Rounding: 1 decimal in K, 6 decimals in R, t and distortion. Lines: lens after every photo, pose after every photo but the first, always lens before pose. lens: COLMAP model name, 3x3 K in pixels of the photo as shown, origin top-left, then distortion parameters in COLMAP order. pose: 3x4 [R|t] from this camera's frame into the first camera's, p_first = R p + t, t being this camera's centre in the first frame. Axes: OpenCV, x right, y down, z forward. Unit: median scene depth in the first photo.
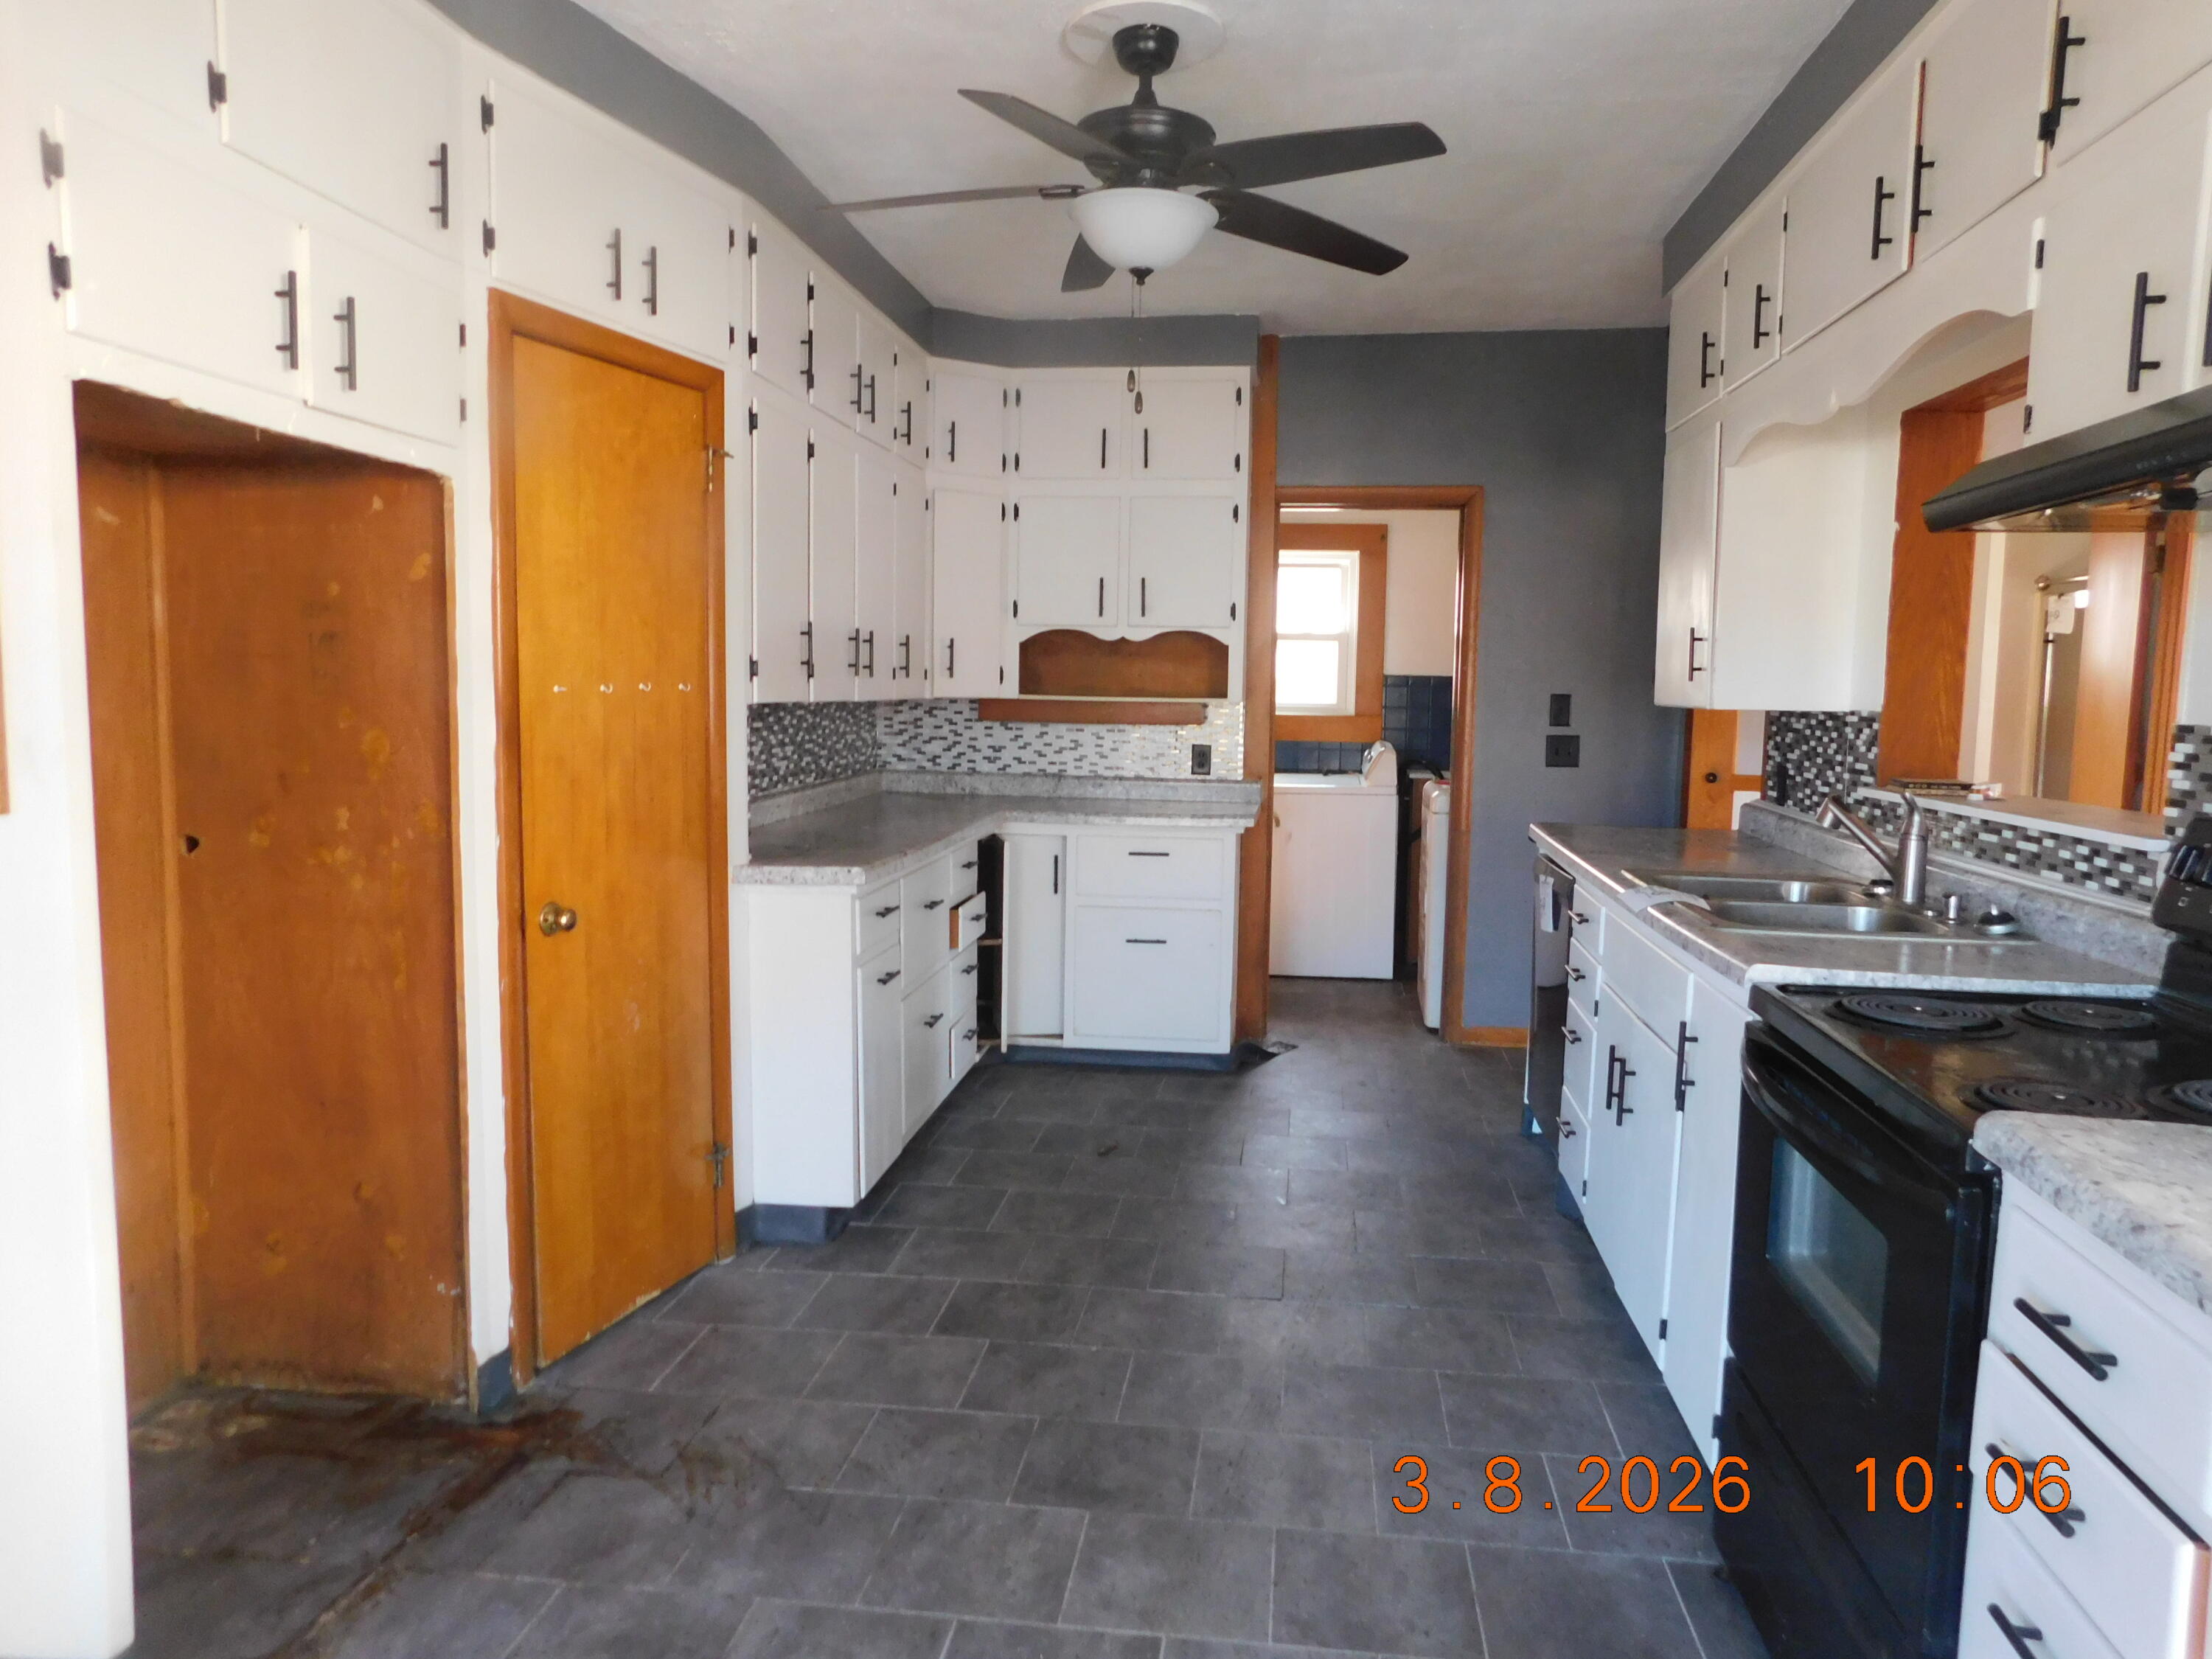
lens RADIAL K [[1482.0, 0, 1106.0], [0, 1482.0, 829.5], [0, 0, 1]] dist [-0.050257, 0.060931]
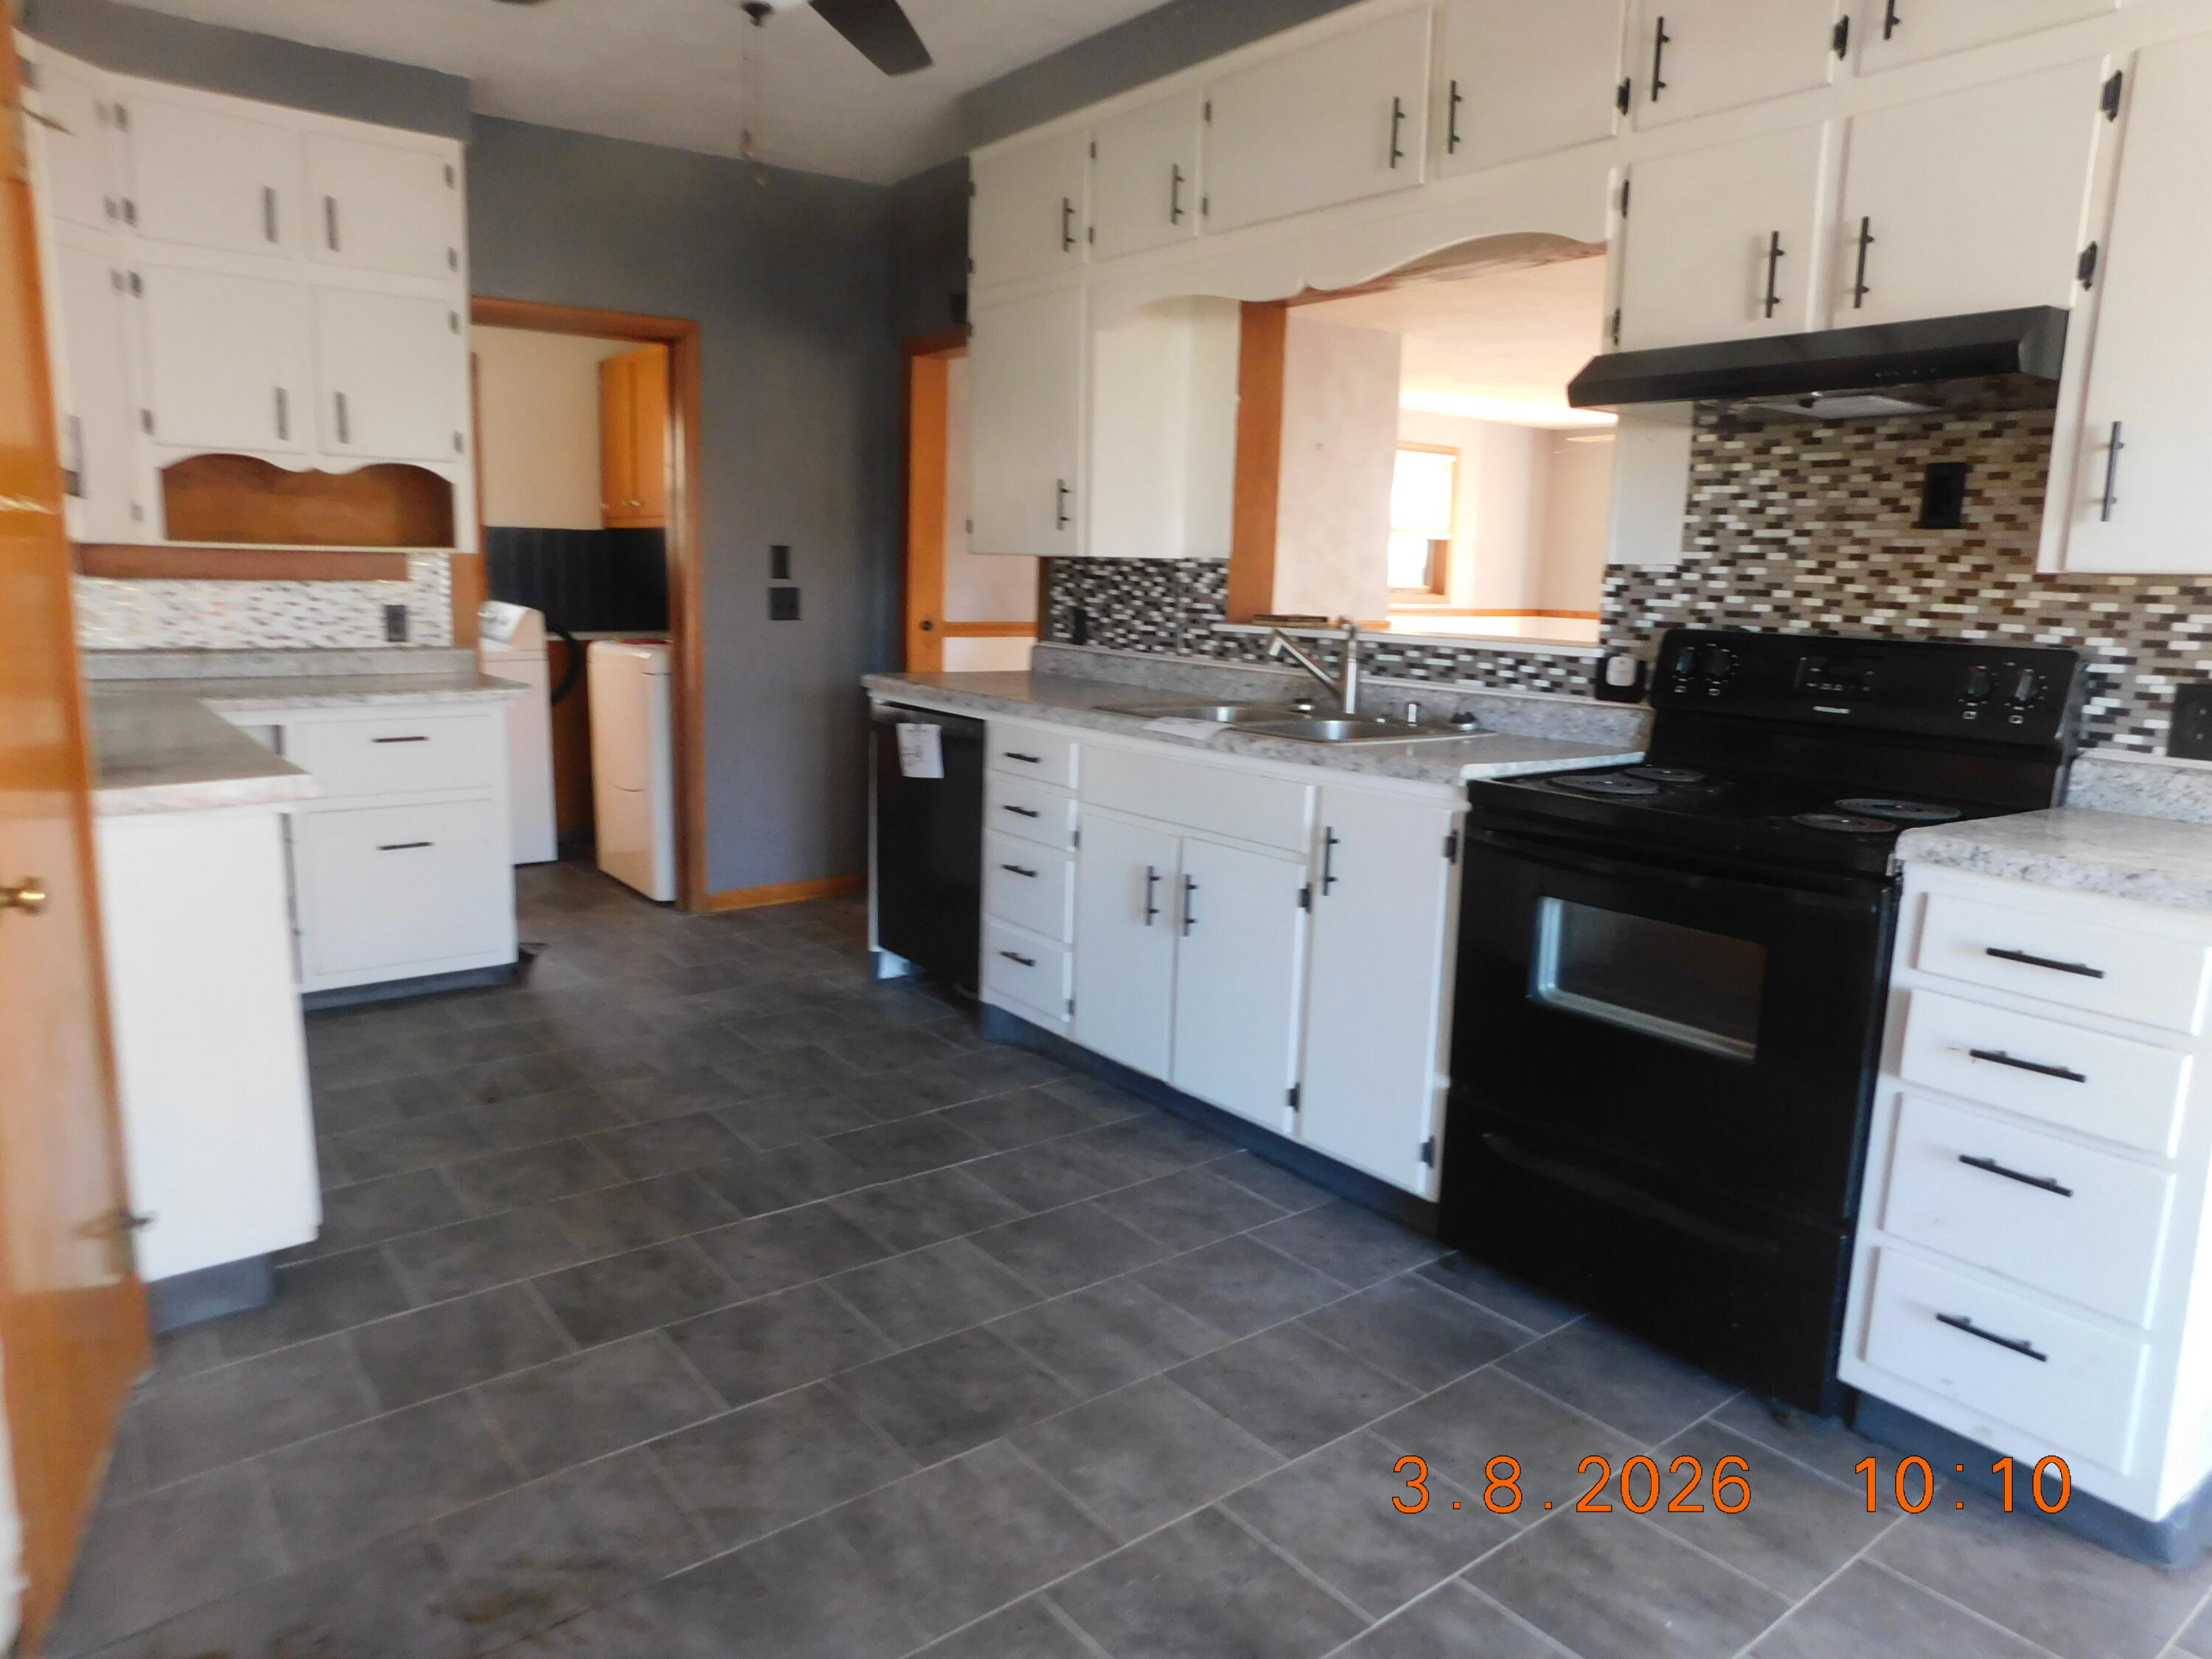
lens RADIAL K [[1463.9, 0, 1113.9], [0, 1463.9, 823.3], [0, 0, 1]] dist [-0.059760, 0.059892]
pose [[0.704867, -0.120418, 0.699044, -0.378825], [0.057825, 0.991960, 0.112569, -0.006824], [-0.706979, -0.038923, 0.706163, 0.232037]]
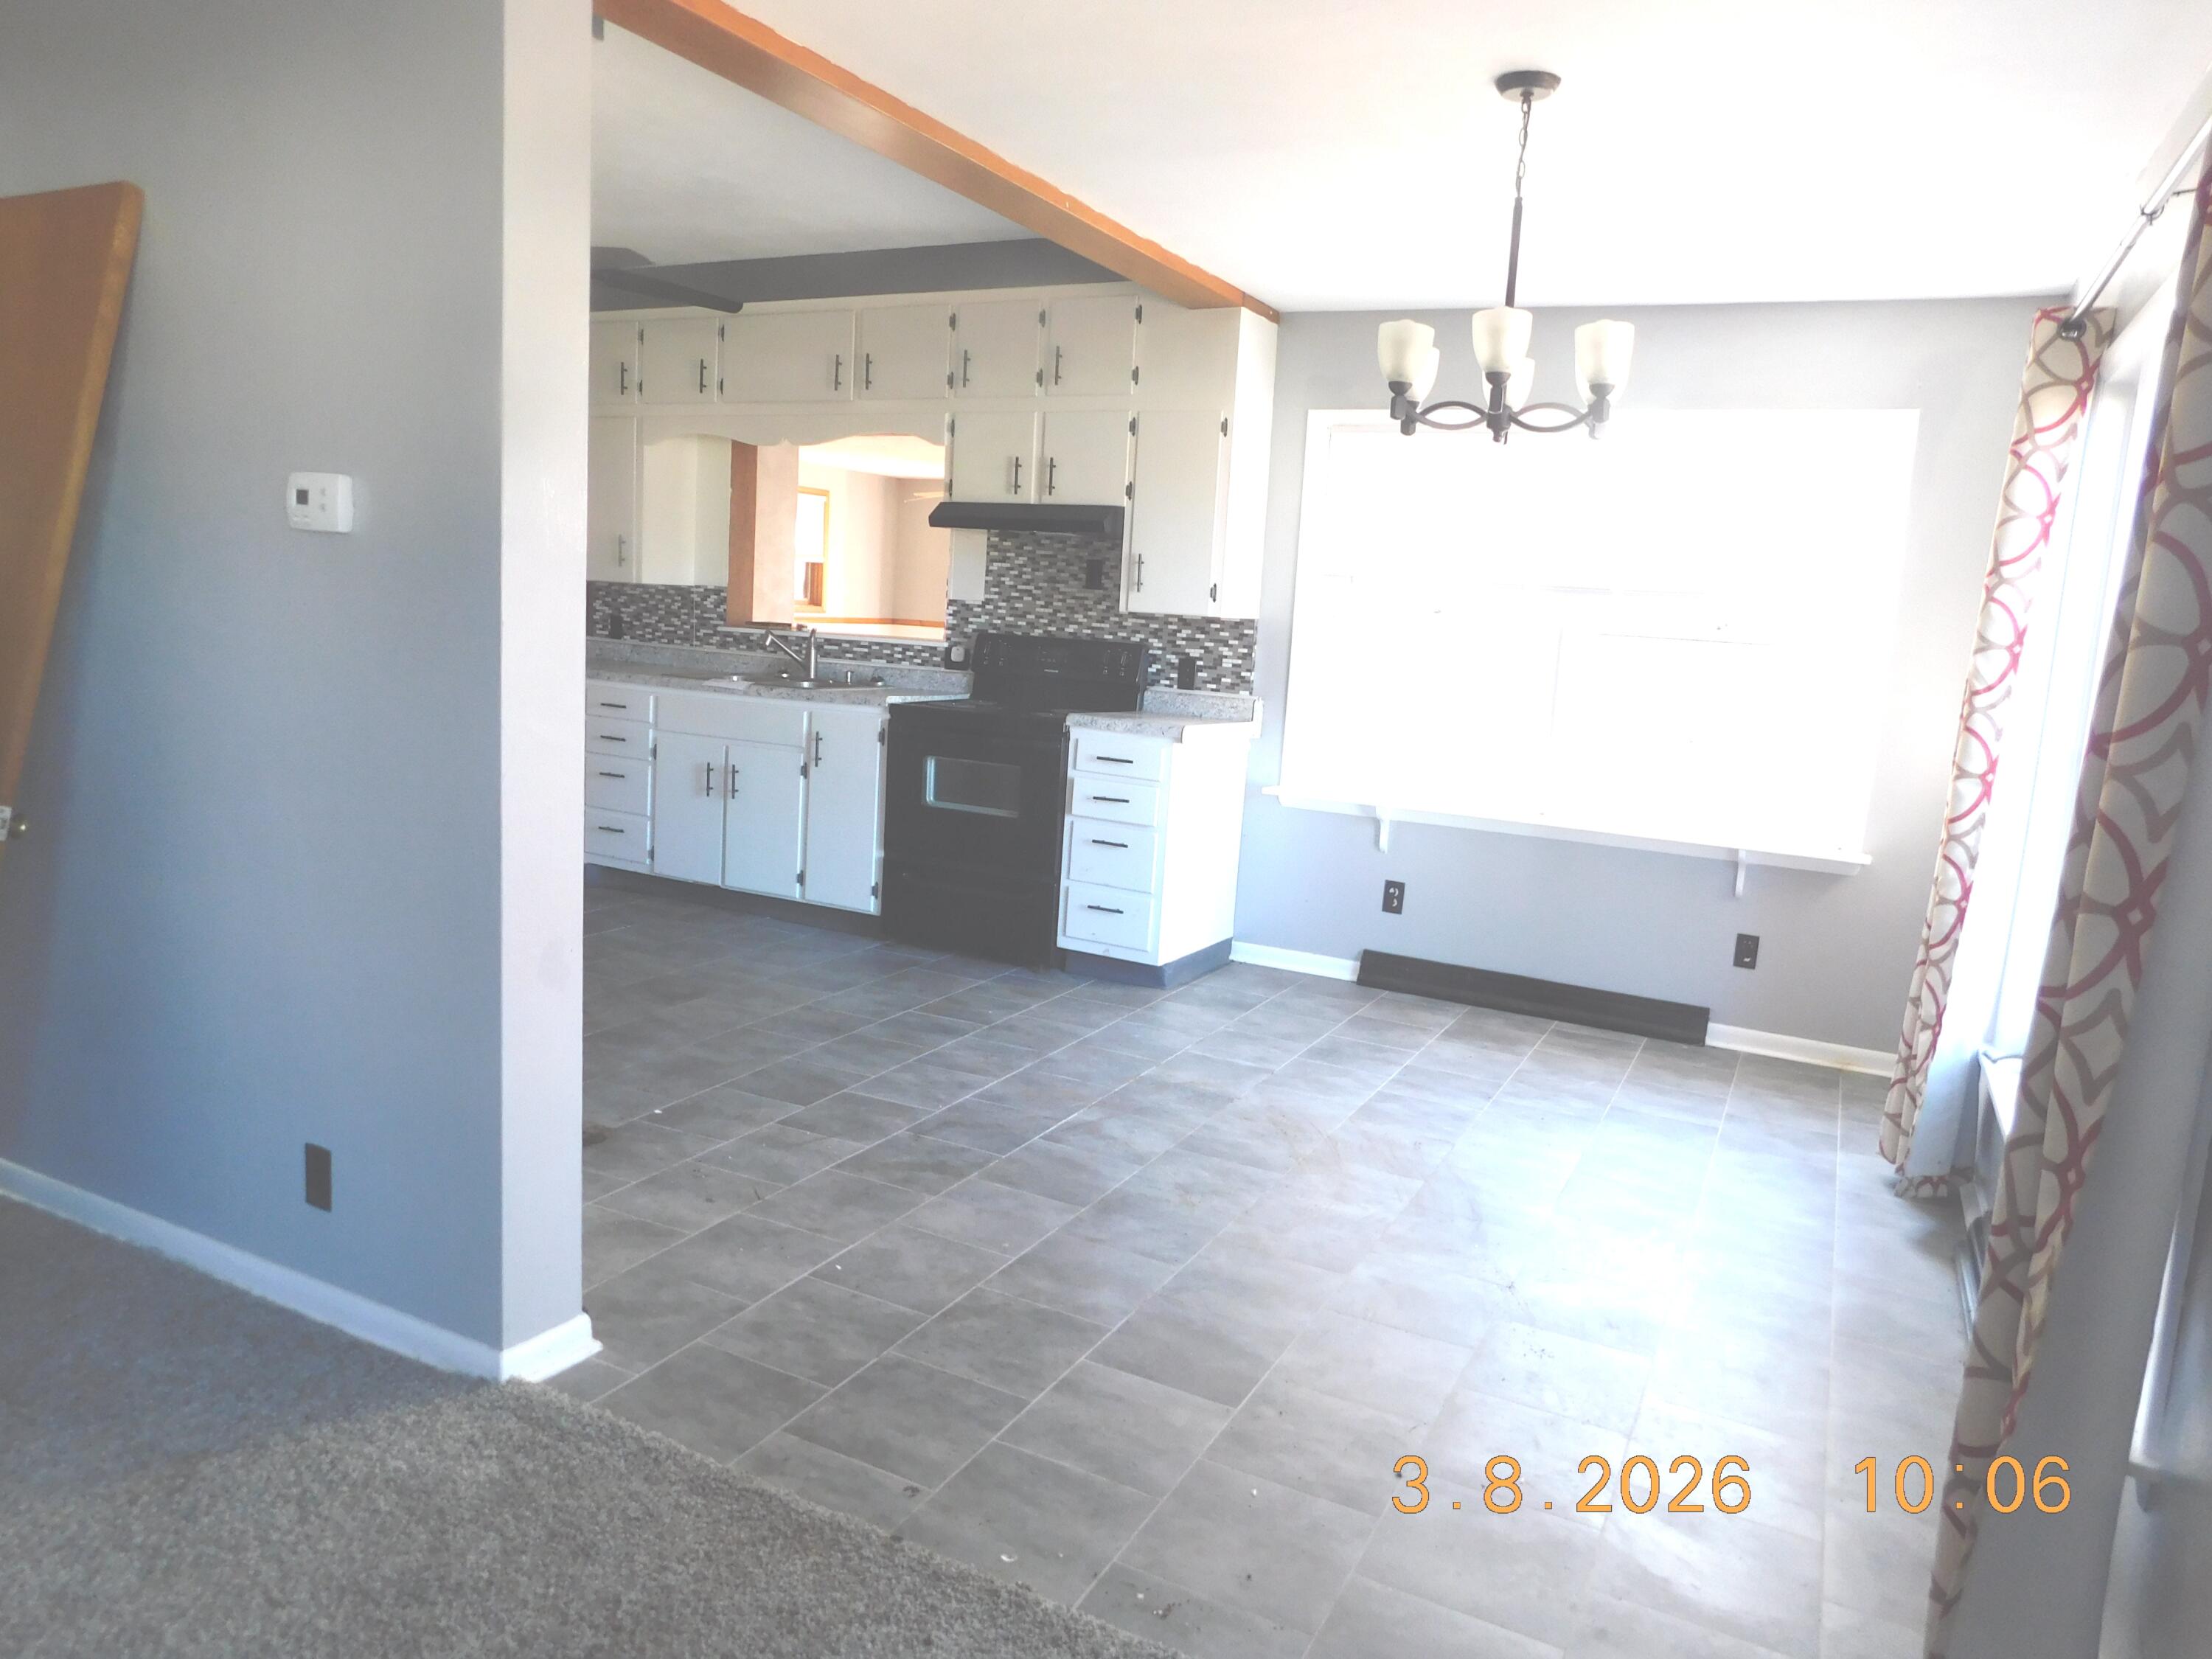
lens RADIAL K [[1463.9, 0, 1113.9], [0, 1463.9, 823.3], [0, 0, 1]] dist [-0.059760, 0.059892]
pose [[0.335636, -0.137541, 0.931896, -1.128268], [0.042139, 0.990485, 0.131011, -0.001845], [-0.941049, -0.004702, 0.338239, -0.127264]]
